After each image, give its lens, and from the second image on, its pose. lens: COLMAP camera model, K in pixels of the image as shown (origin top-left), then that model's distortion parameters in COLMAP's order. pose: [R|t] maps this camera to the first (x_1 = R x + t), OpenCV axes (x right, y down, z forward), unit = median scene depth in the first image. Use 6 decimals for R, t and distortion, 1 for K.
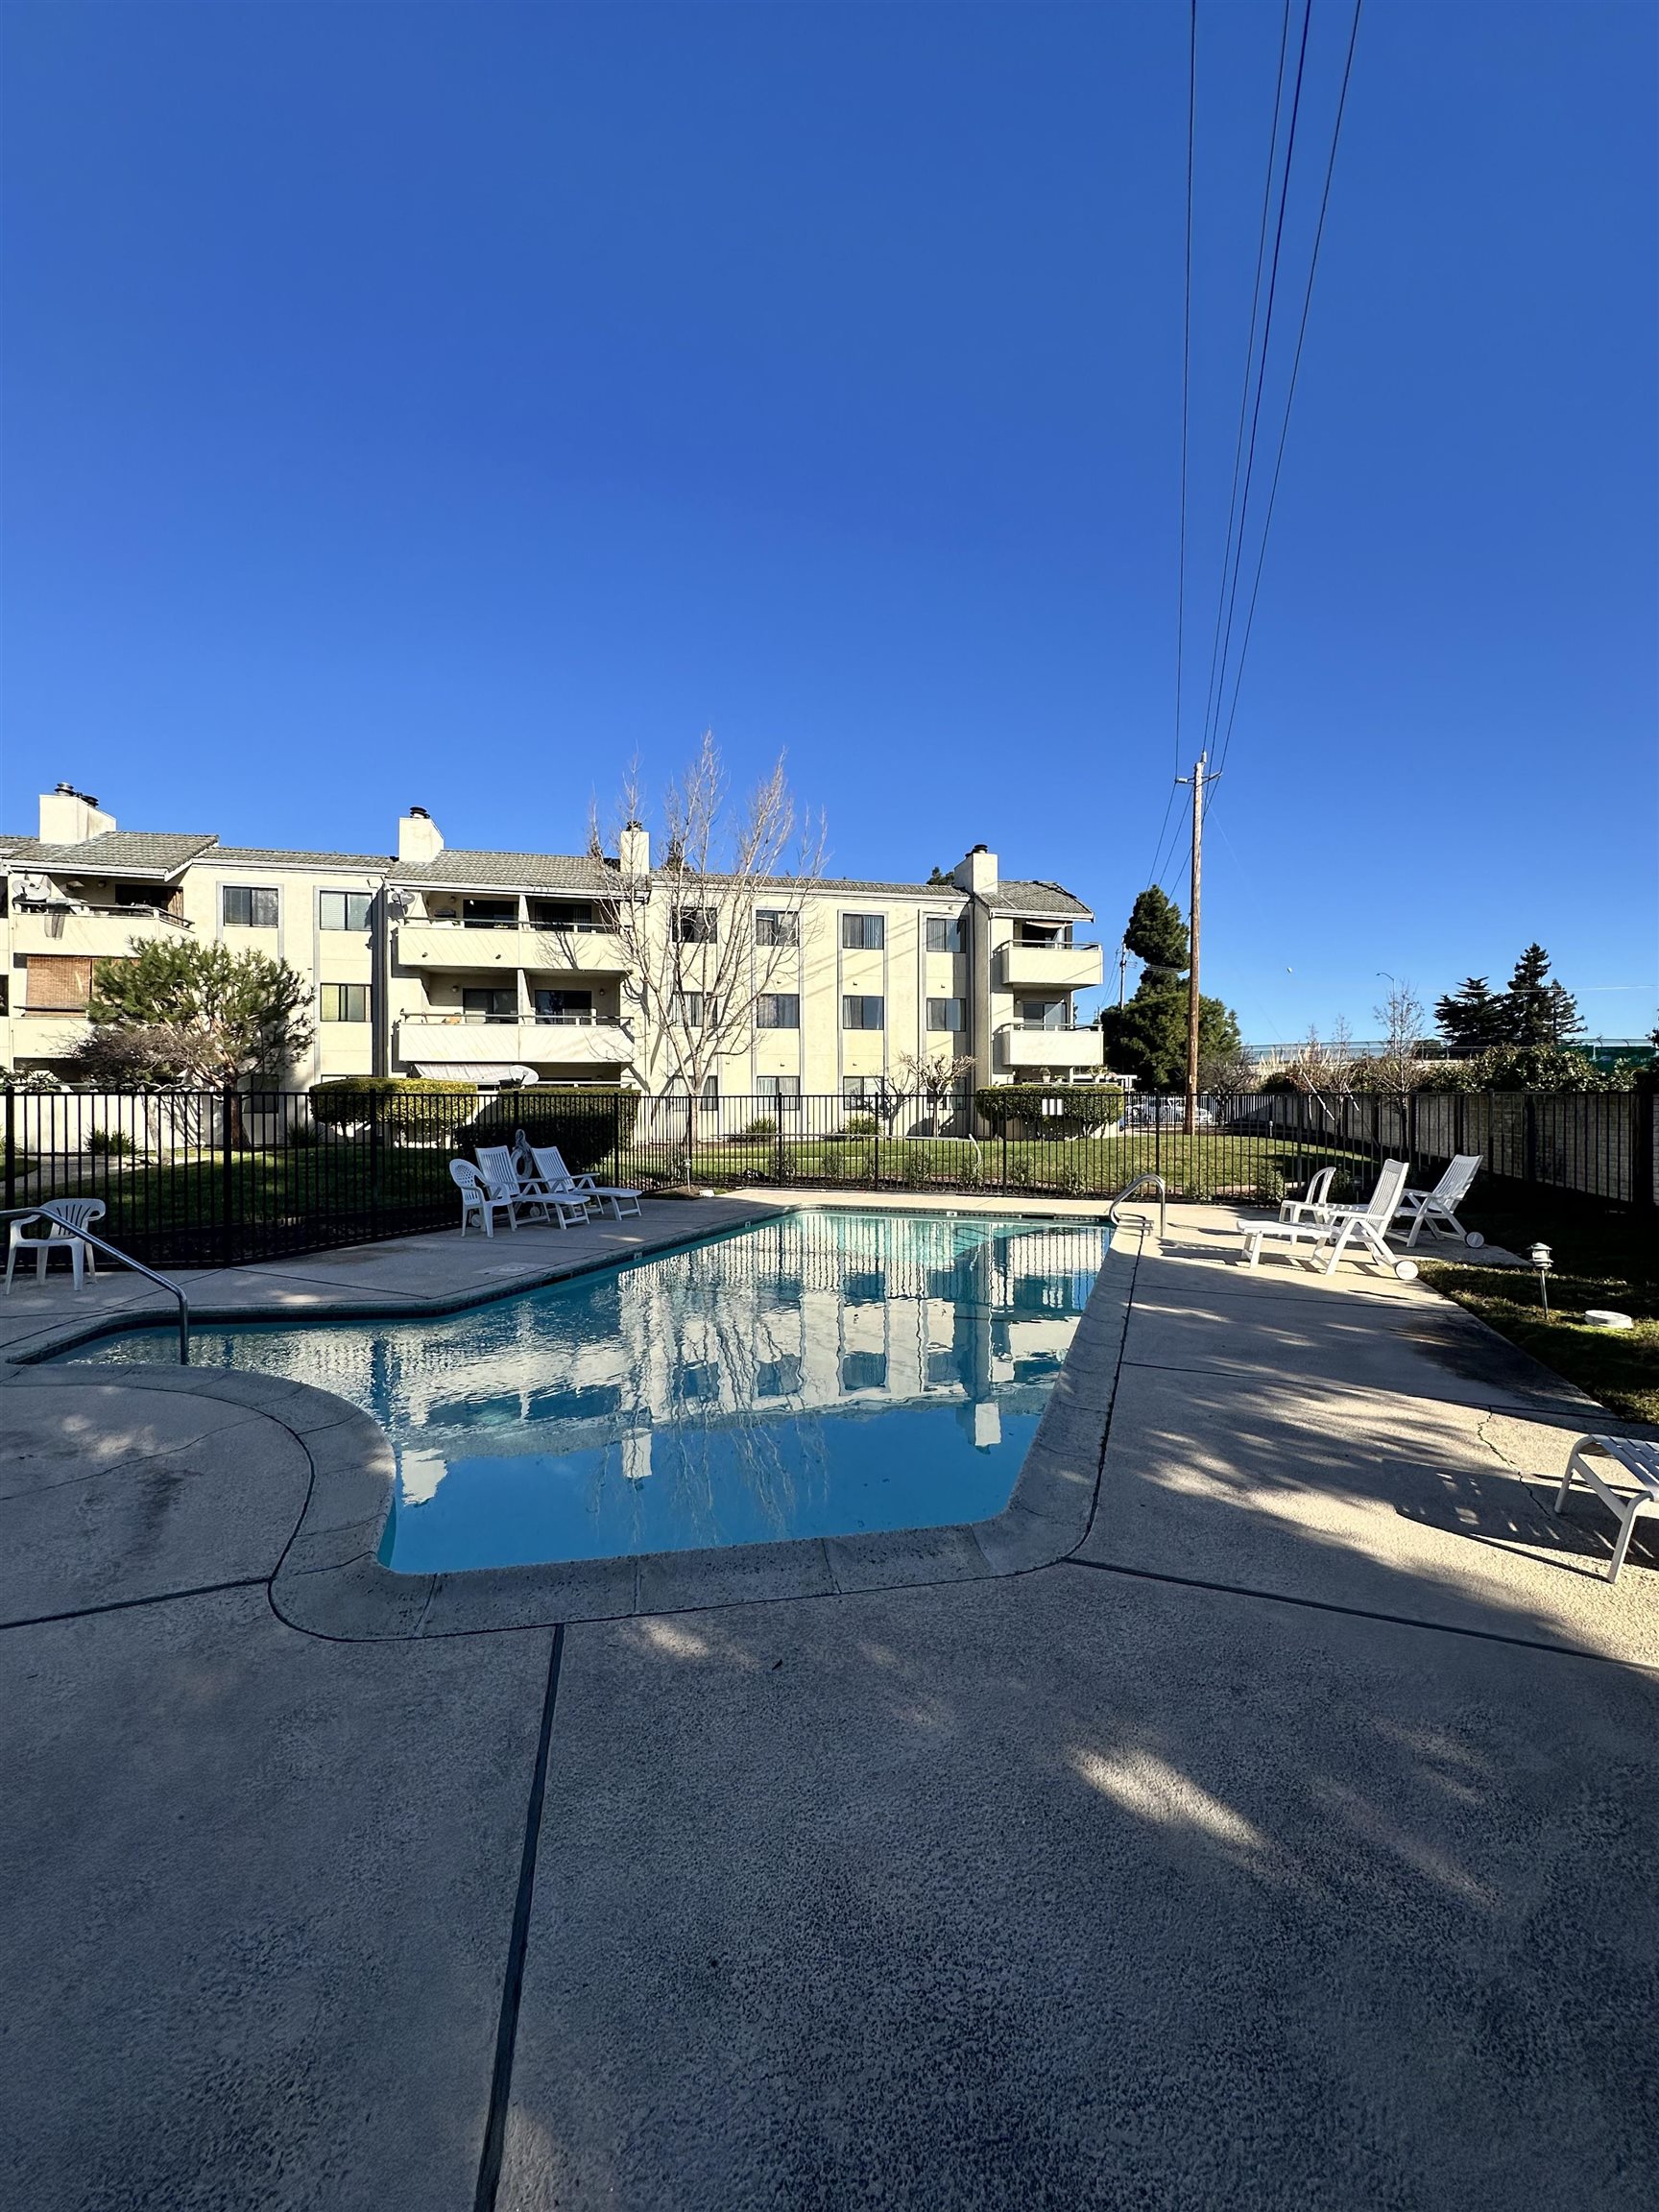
lens RADIAL K [[887.4, 0, 829.5], [0, 887.4, 1106.0], [0, 0, 1]] dist [-0.001663, 0.000414]
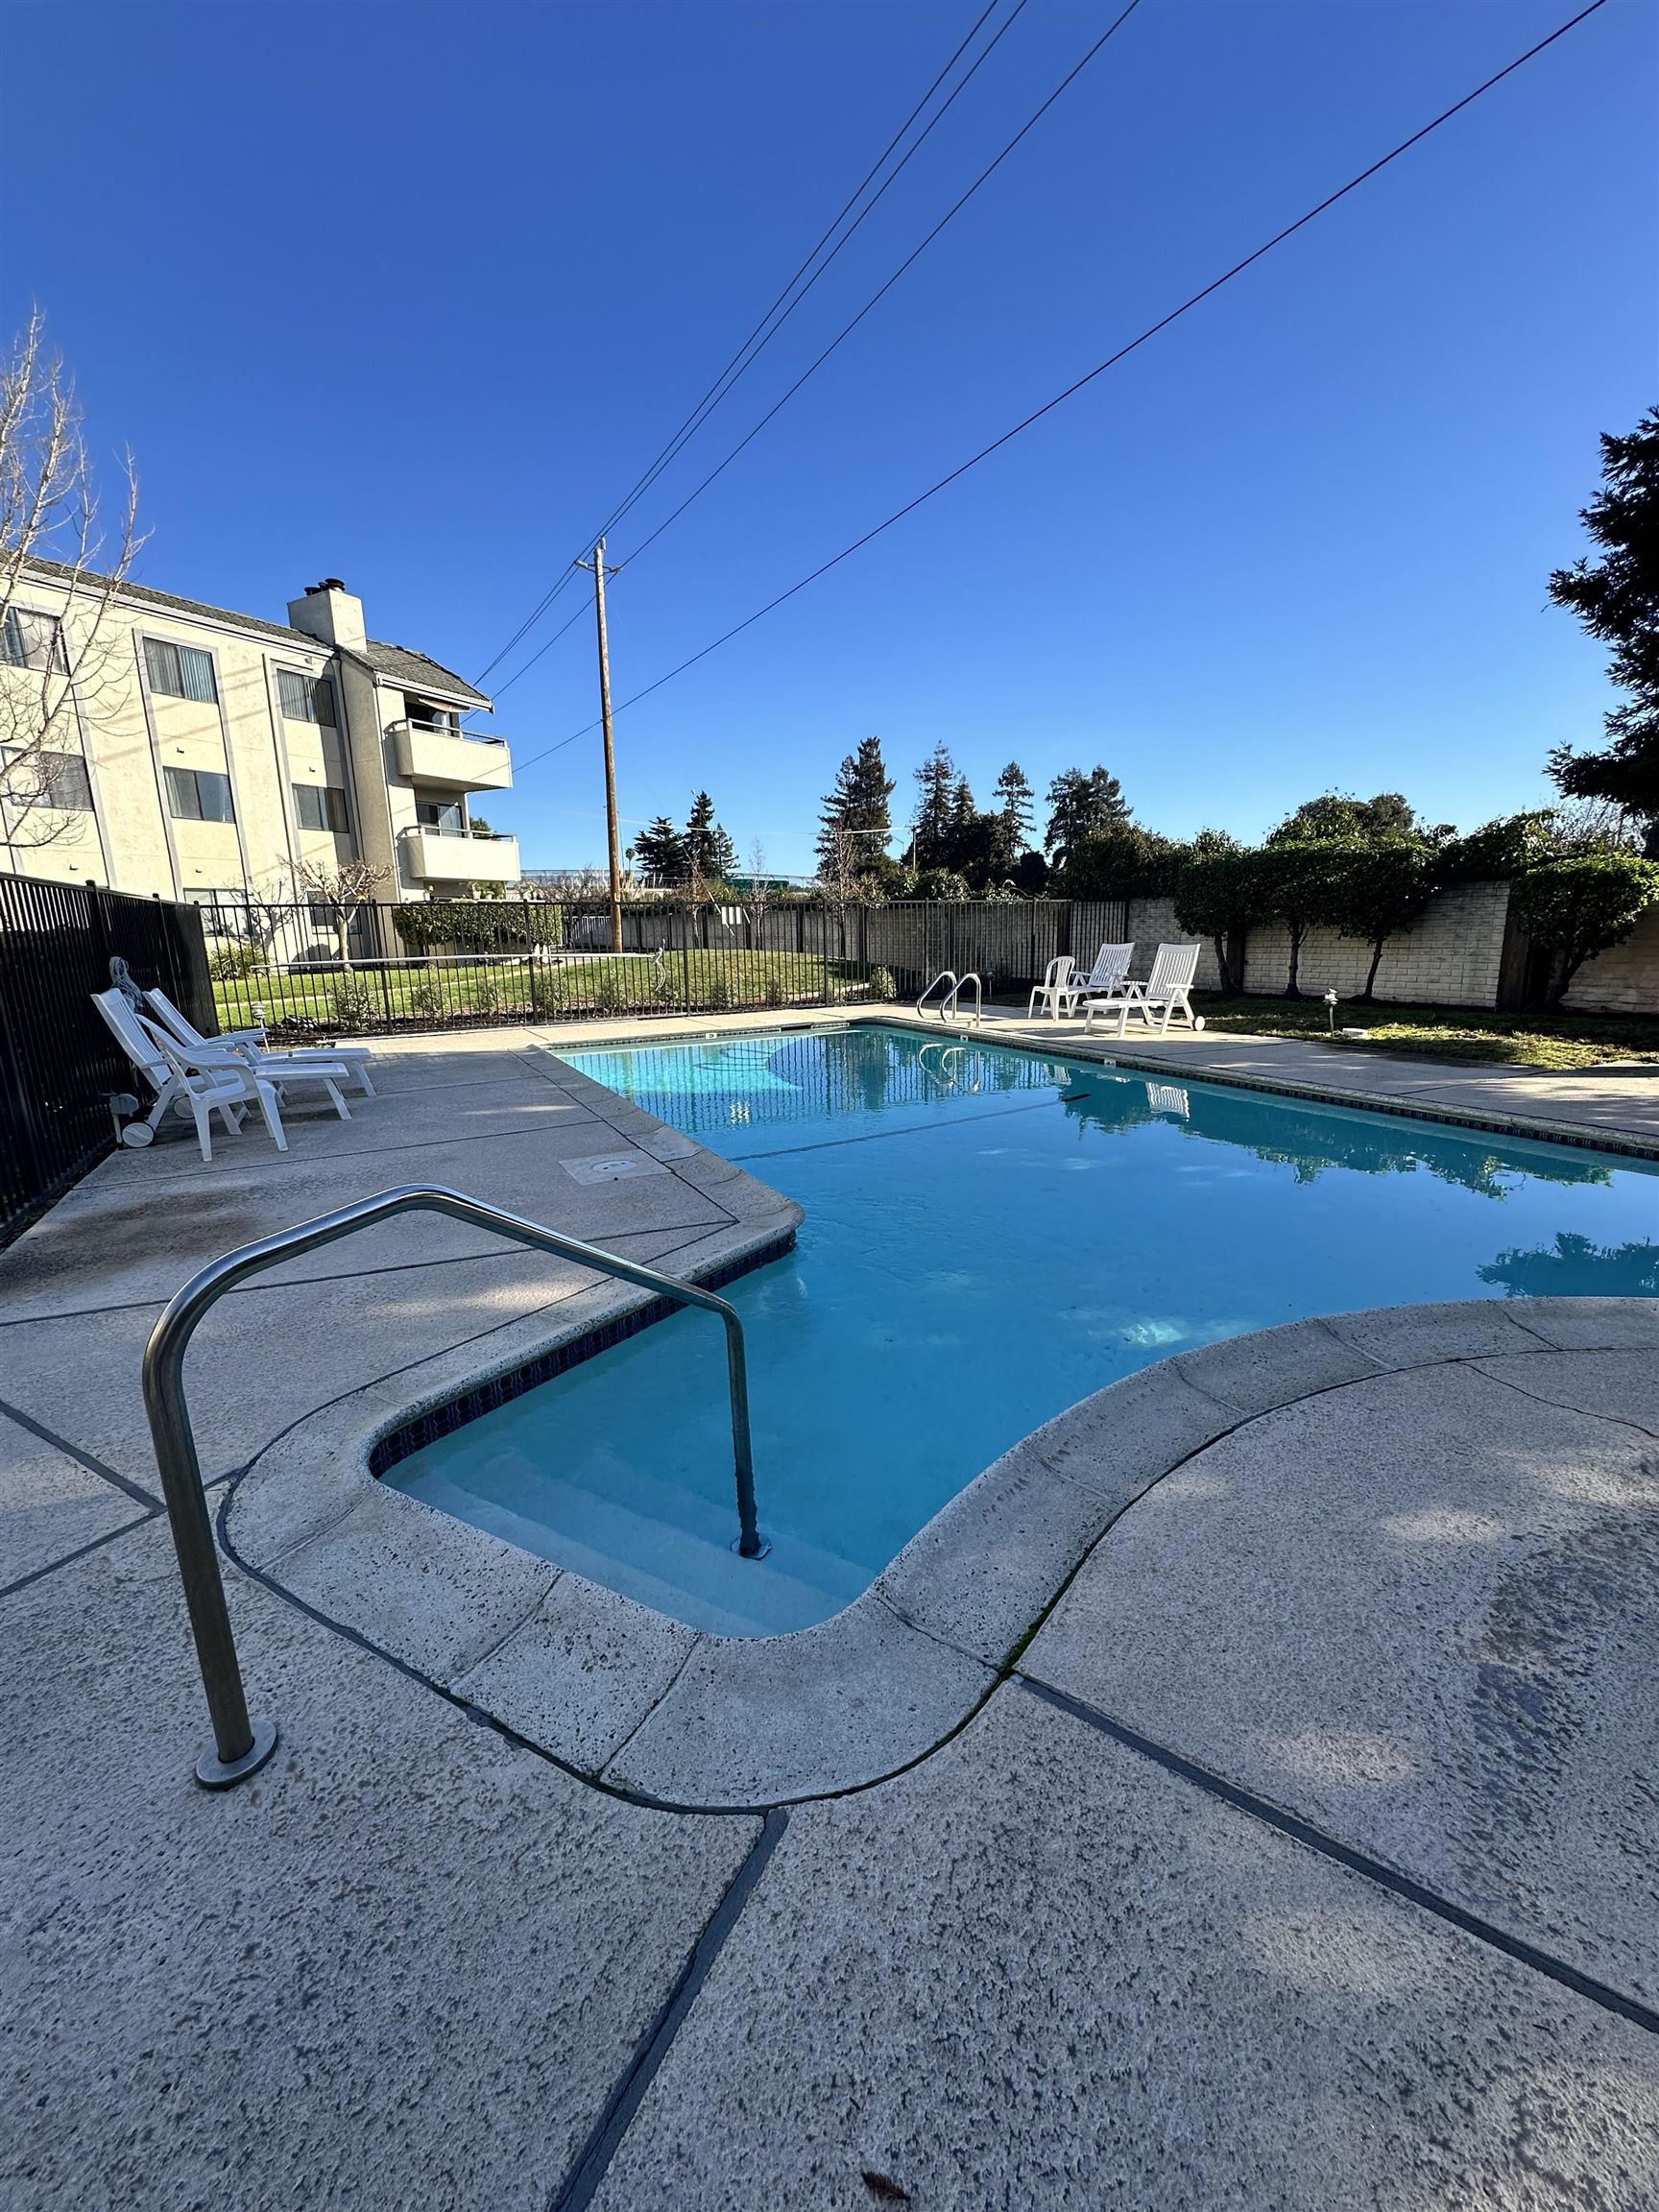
lens RADIAL K [[886.2, 0, 835.5], [0, 886.2, 1102.0], [0, 0, 1]] dist [0.007217, 0.000042]
pose [[0.658529, -0.159355, 0.735490, -0.225712], [0.020714, 0.980791, 0.193957, 0.008415], [-0.752270, -0.112491, 0.649181, 0.160106]]
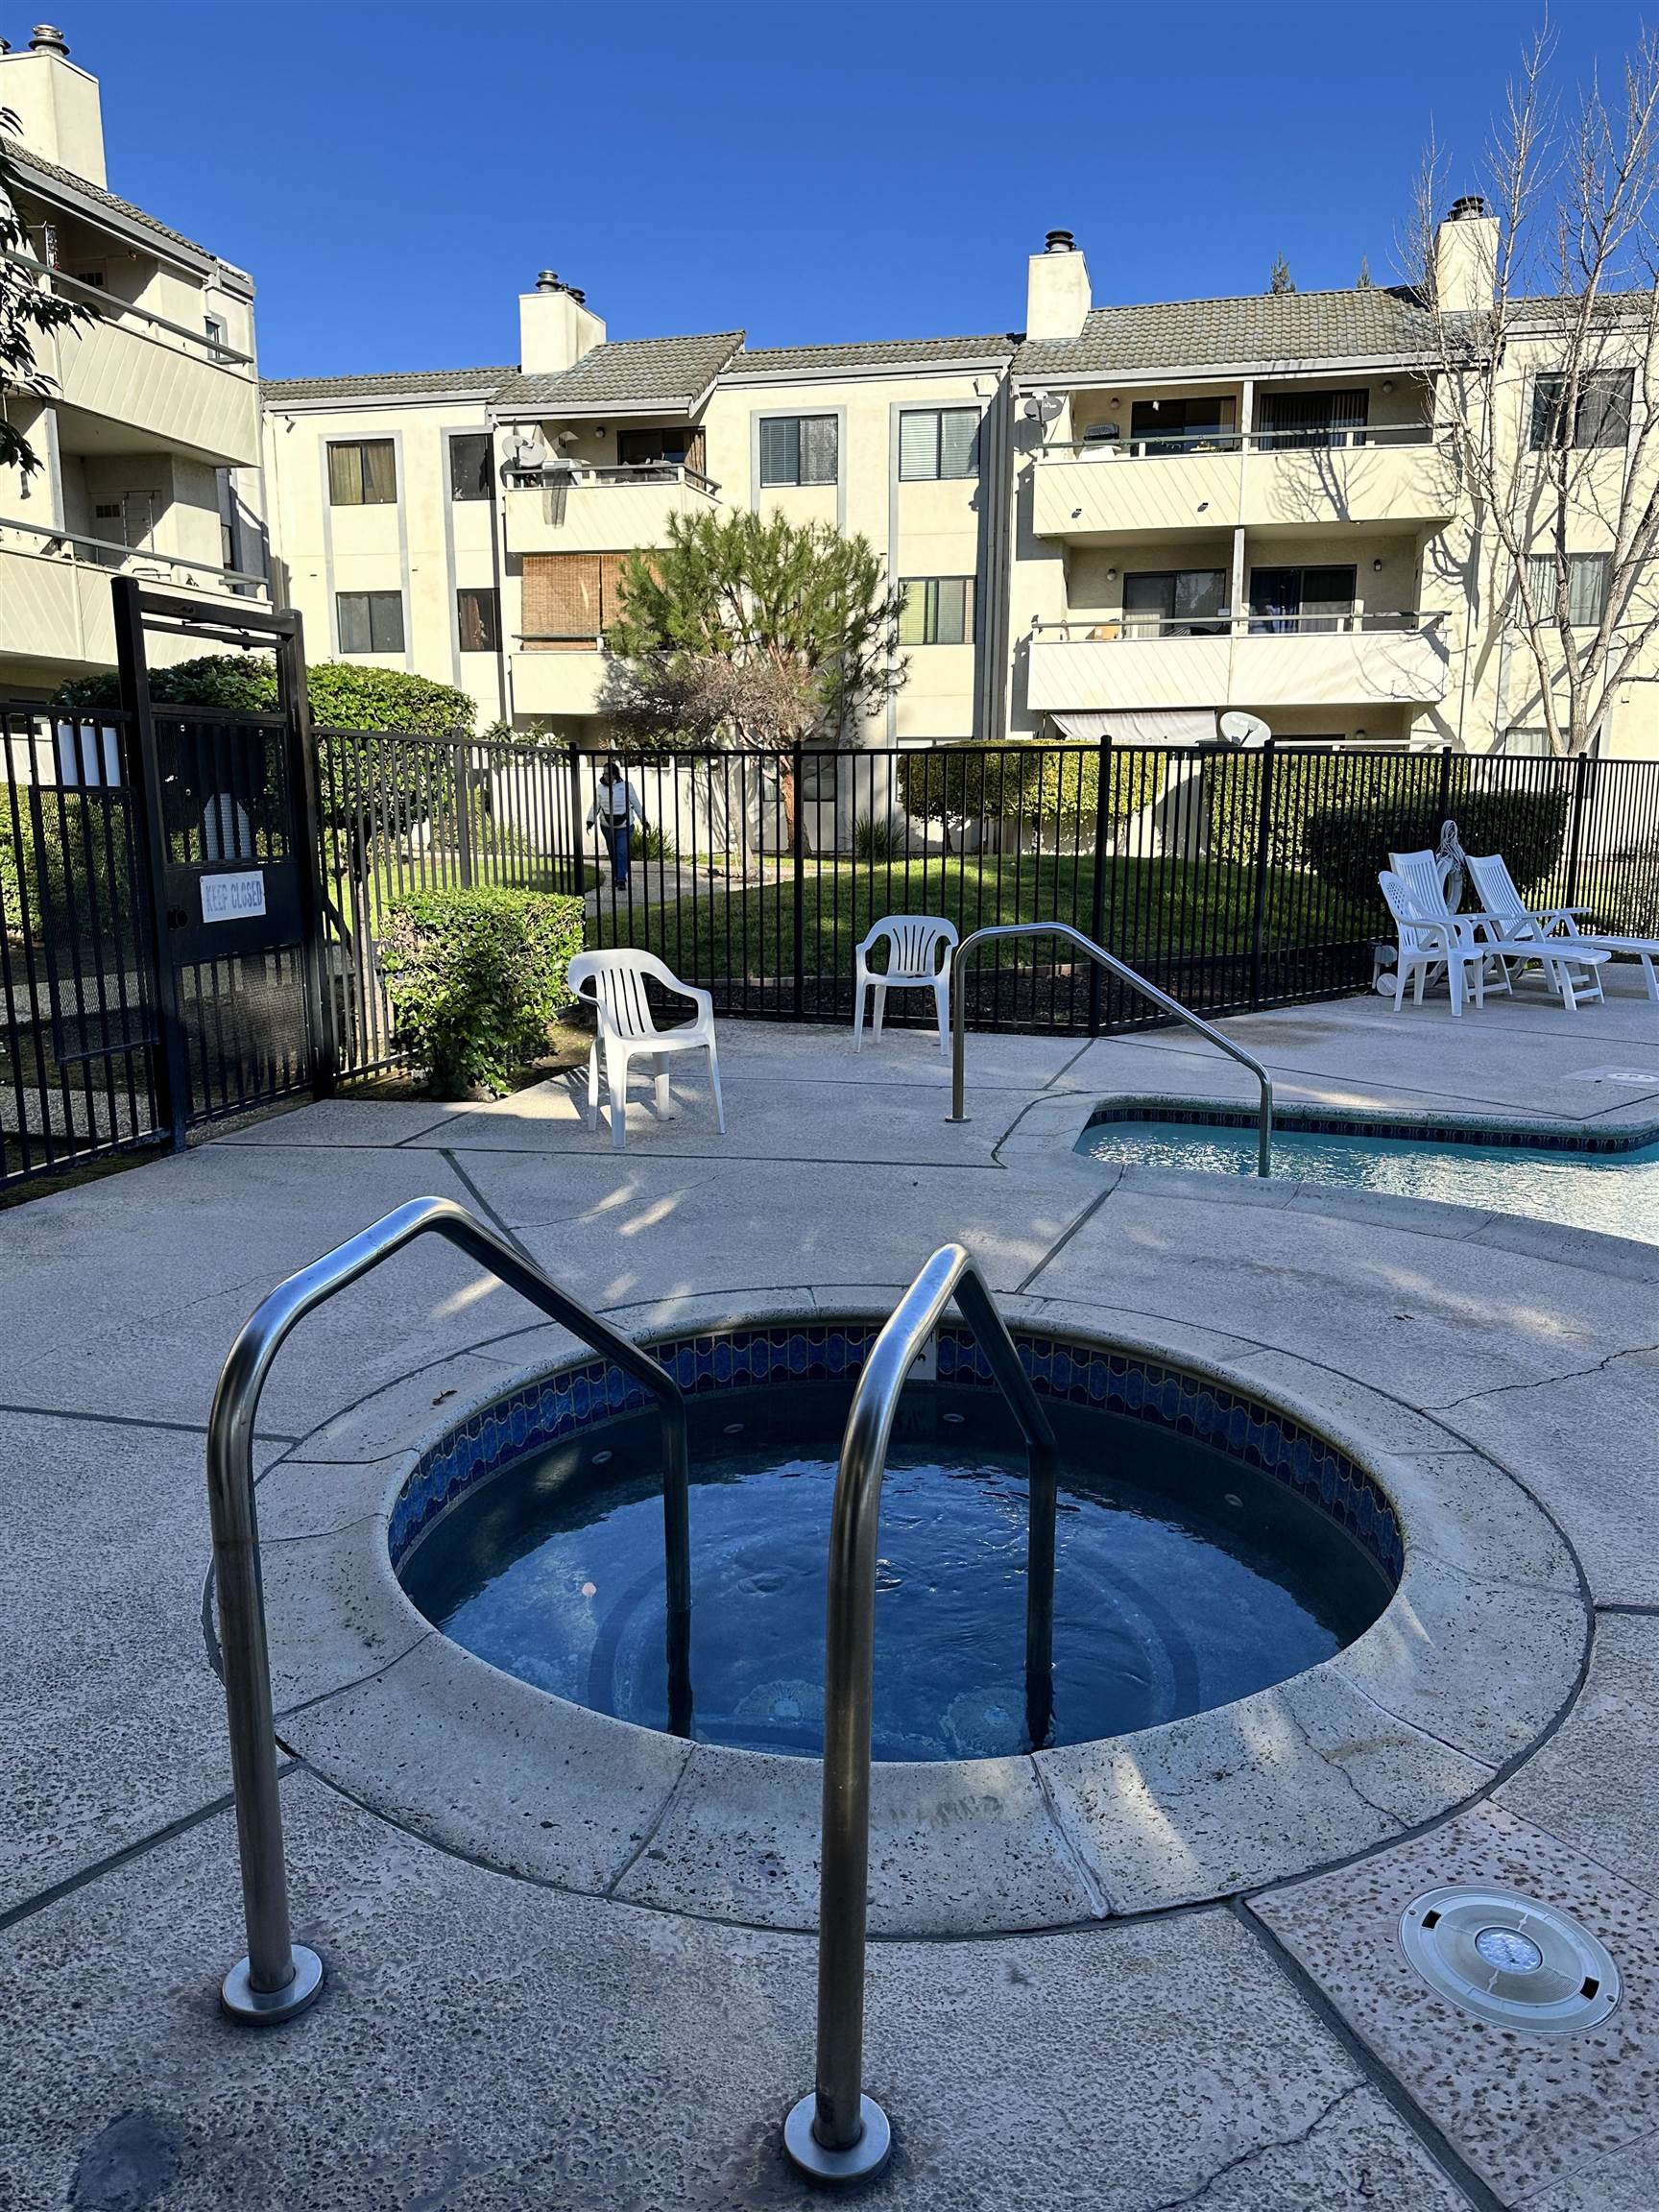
lens RADIAL K [[1562.0, 0, 833.6], [0, 1562.0, 1111.4], [0, 0, 1]] dist [0.066857, -0.101752]
pose [[0.895520, 0.092105, -0.435386, -0.121850], [-0.005195, 0.980445, 0.196725, 0.006545], [0.444992, -0.173909, 0.878486, -0.016403]]
